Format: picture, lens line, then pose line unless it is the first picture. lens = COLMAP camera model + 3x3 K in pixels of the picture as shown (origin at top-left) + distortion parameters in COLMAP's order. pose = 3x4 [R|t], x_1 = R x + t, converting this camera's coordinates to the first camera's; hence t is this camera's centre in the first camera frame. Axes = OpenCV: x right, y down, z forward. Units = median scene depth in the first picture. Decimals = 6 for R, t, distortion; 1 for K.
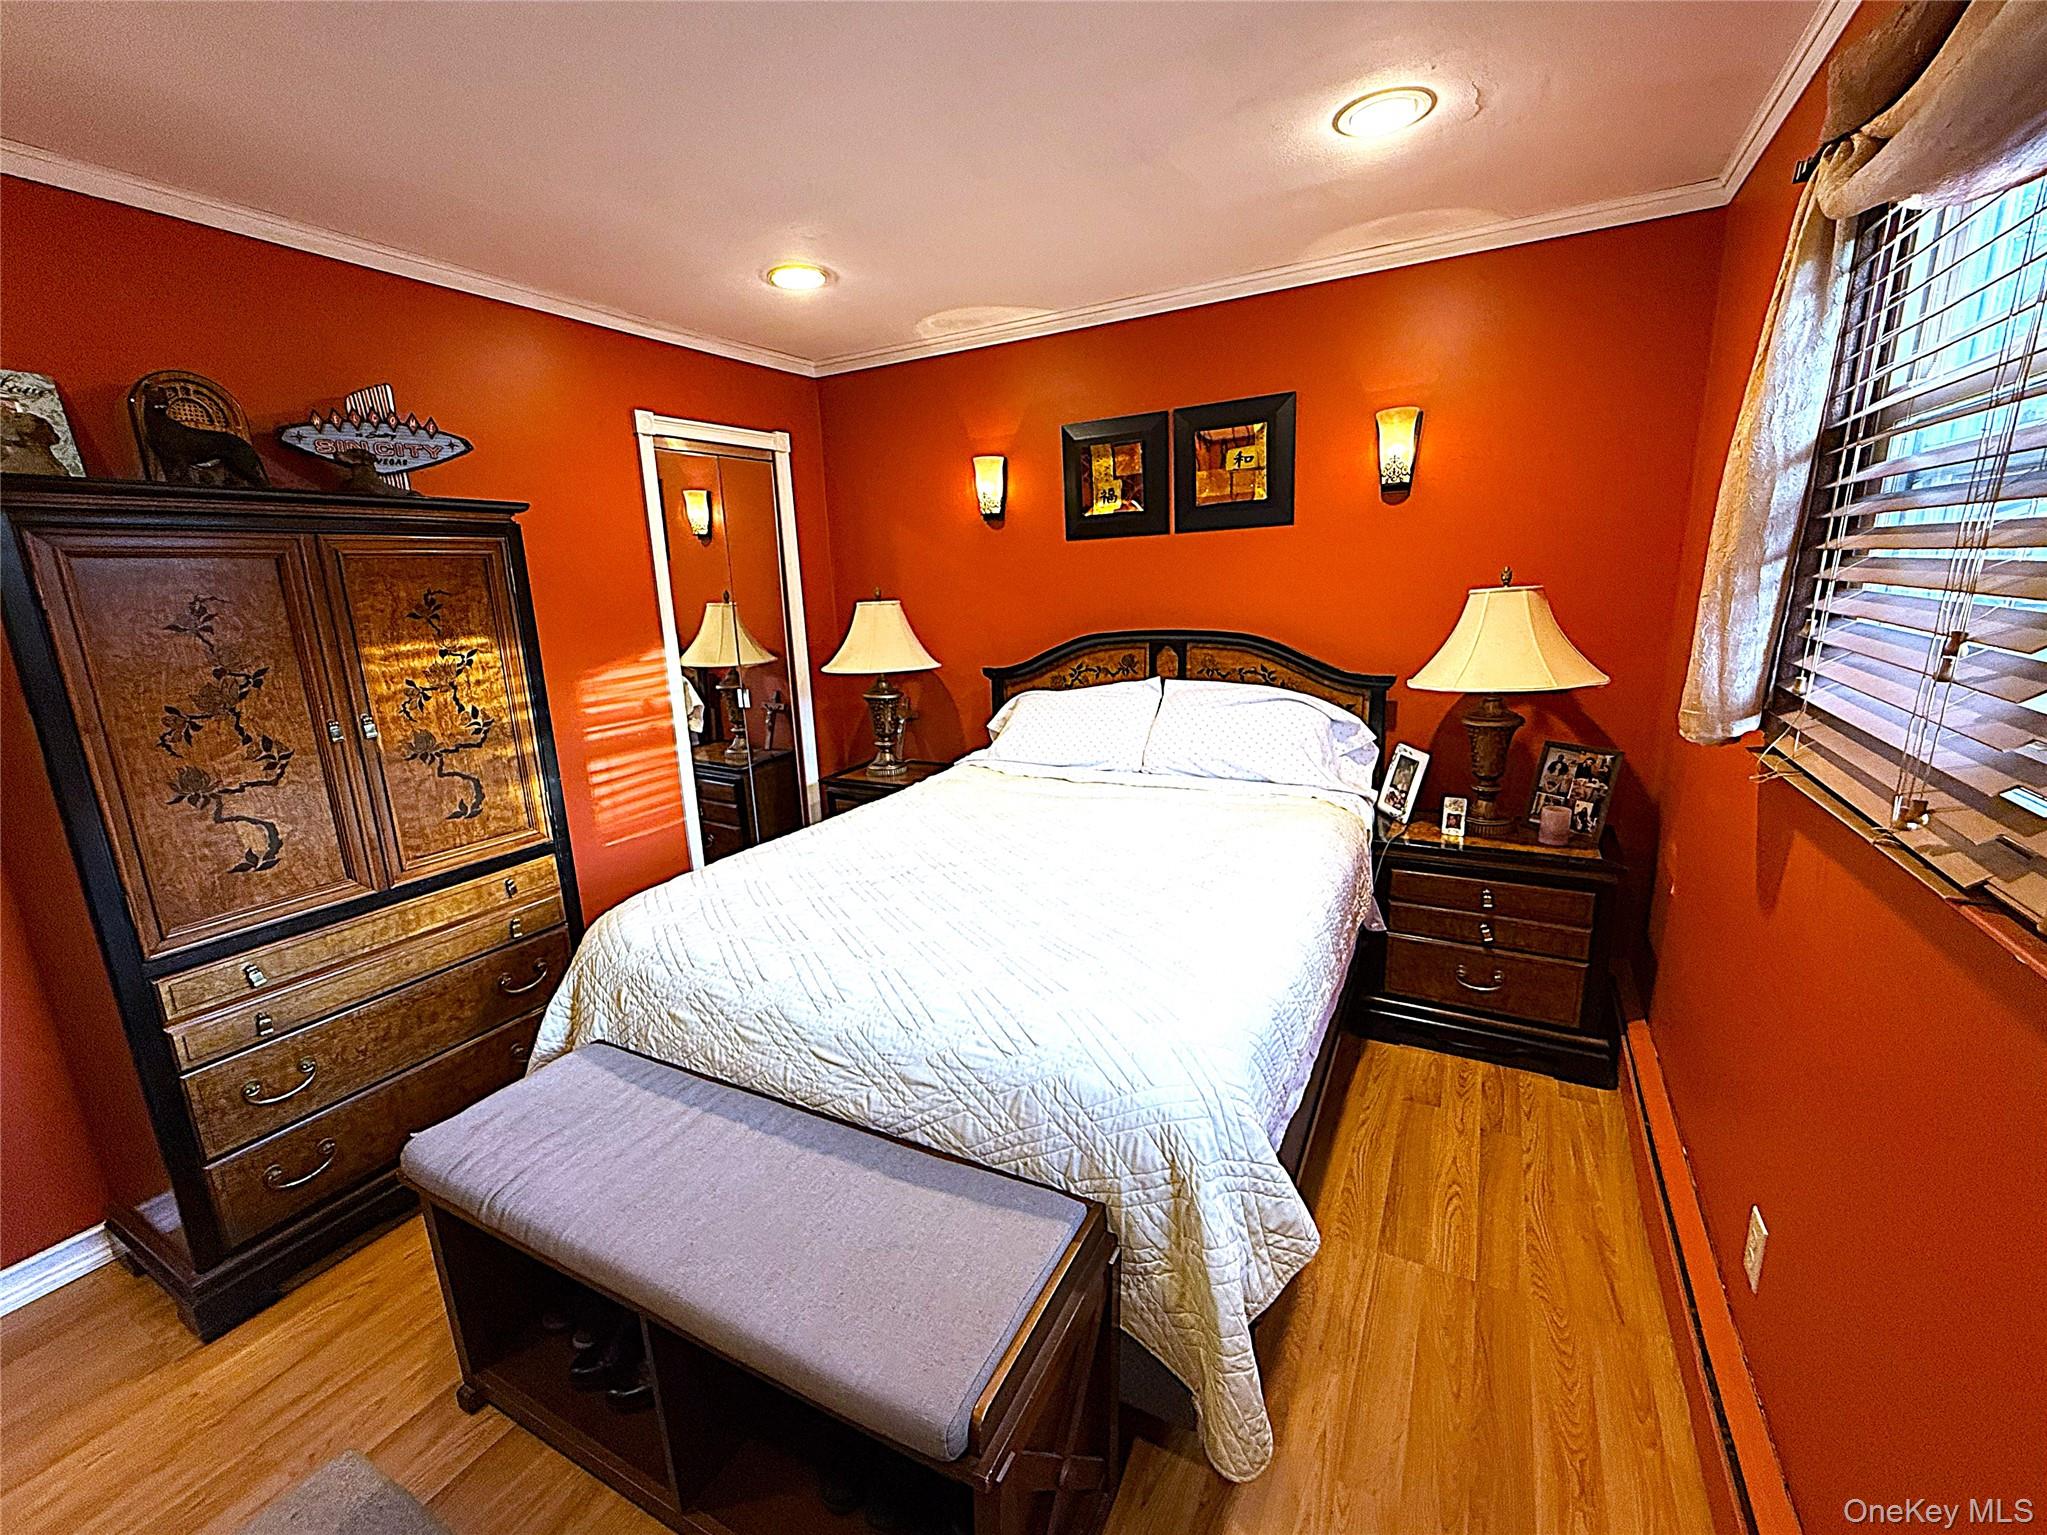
lens RADIAL K [[844.9, 0, 1022.8], [0, 844.9, 763.4], [0, 0, 1]] dist [0.001125, 0.000102]
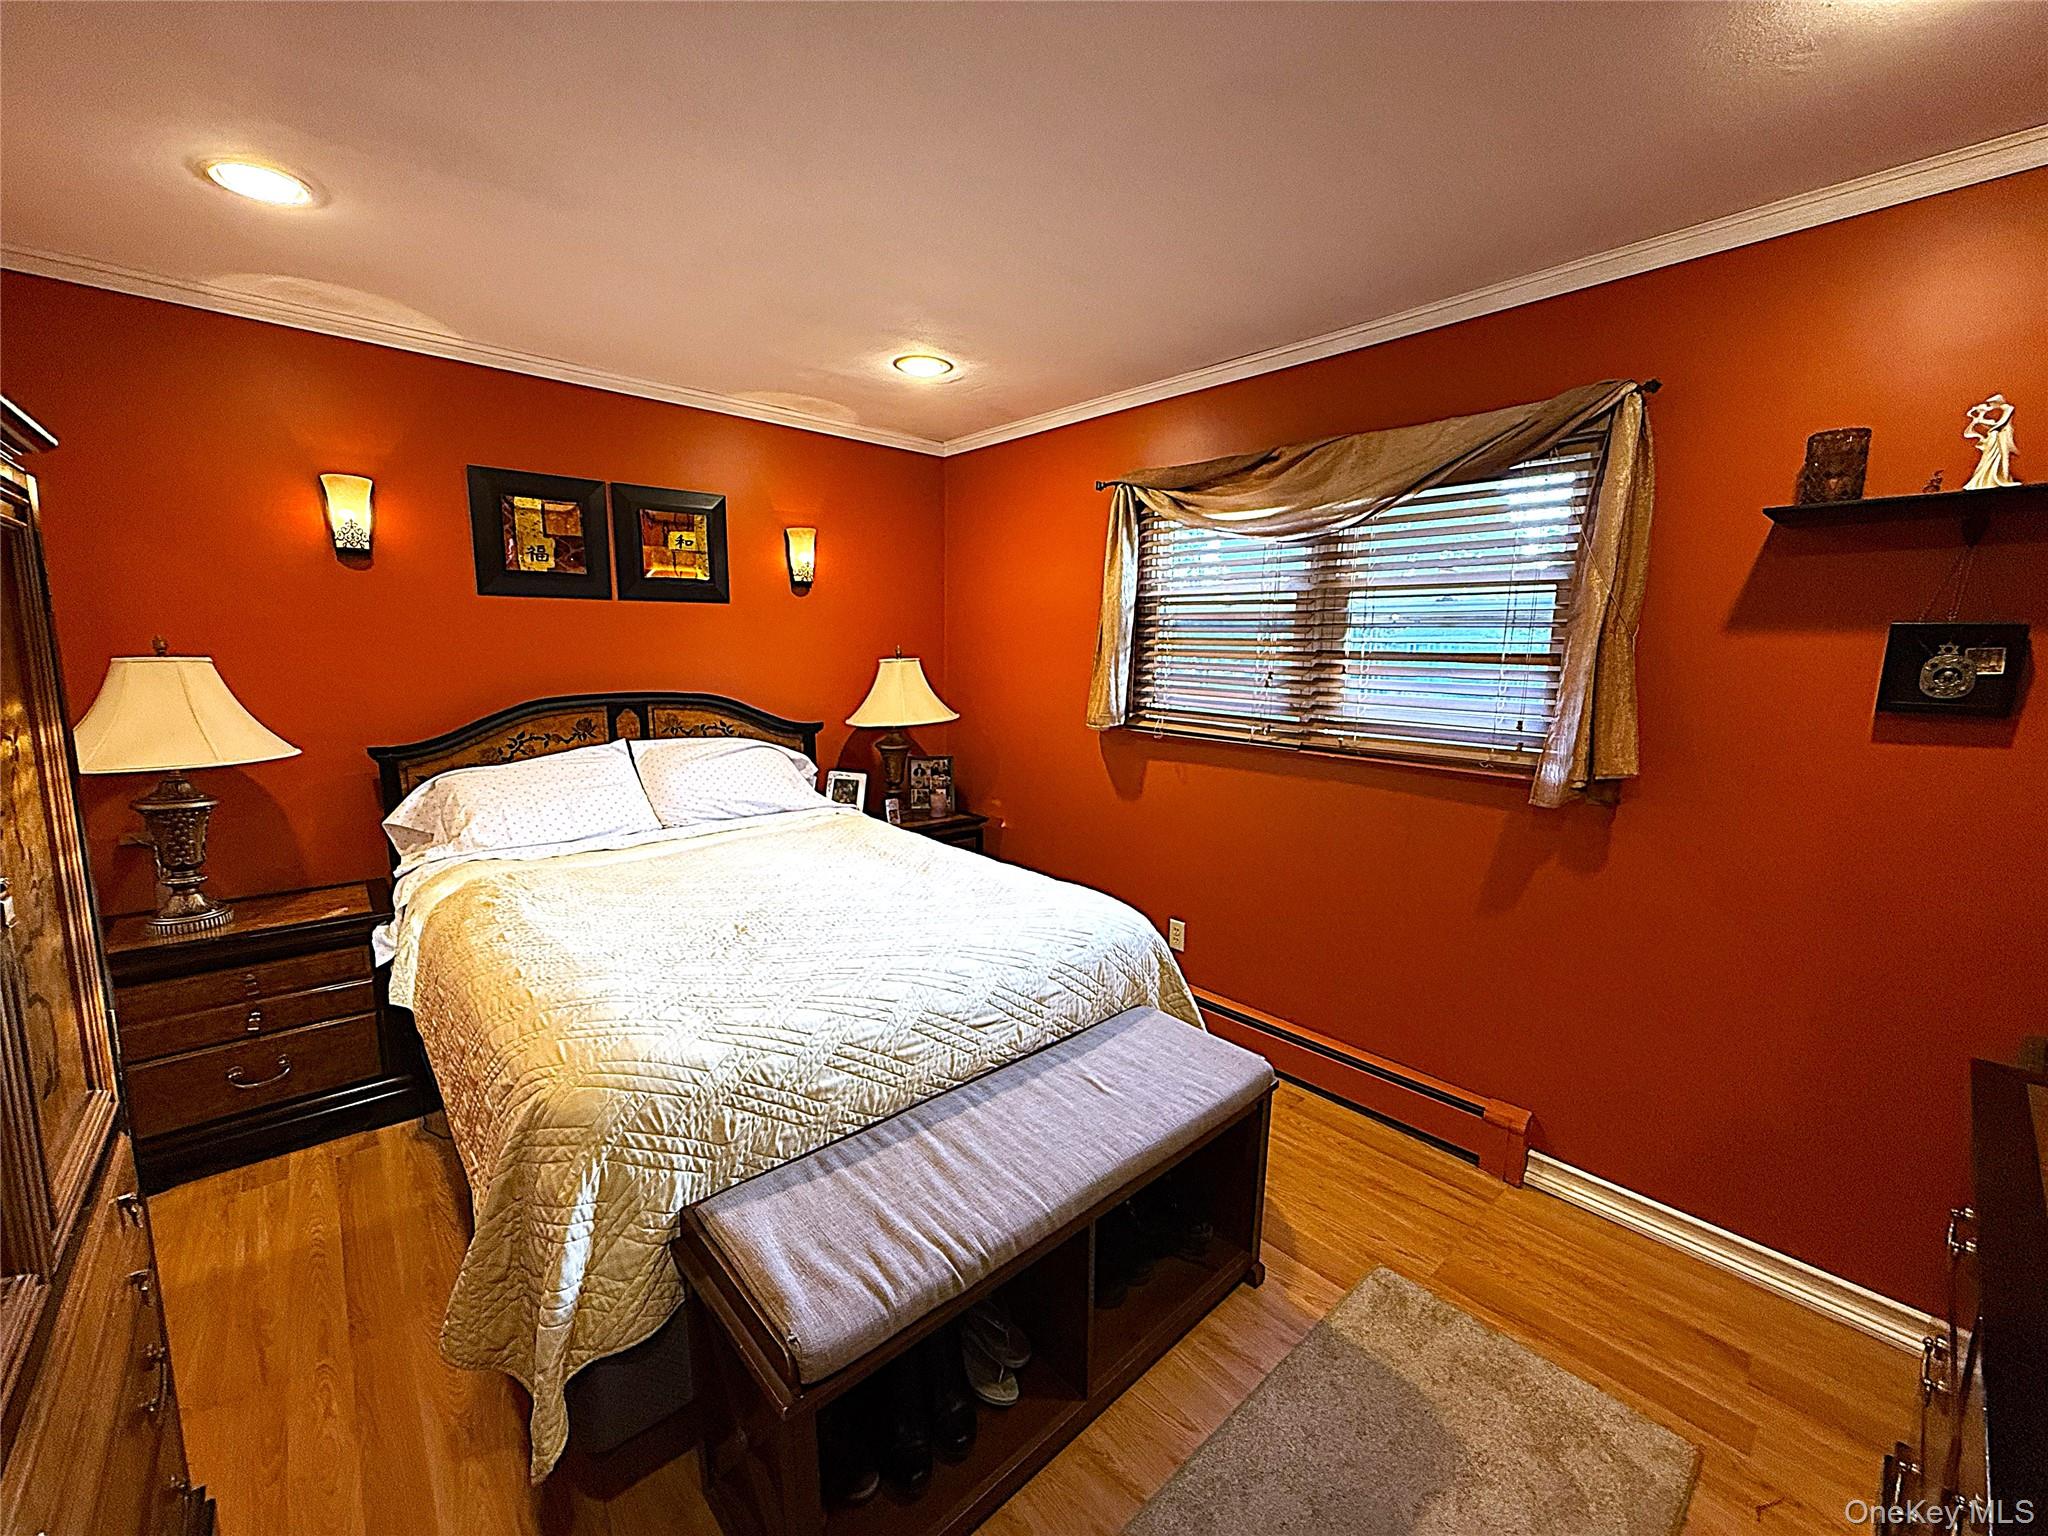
lens RADIAL K [[822.5, 0, 1018.4], [0, 822.5, 763.8], [0, 0, 1]] dist [0.000440, 0.000014]
pose [[0.340511, -0.092435, 0.935686, -0.640376], [0.176008, 0.983831, 0.033139, -0.024227], [-0.923620, 0.153404, 0.351275, 0.239739]]
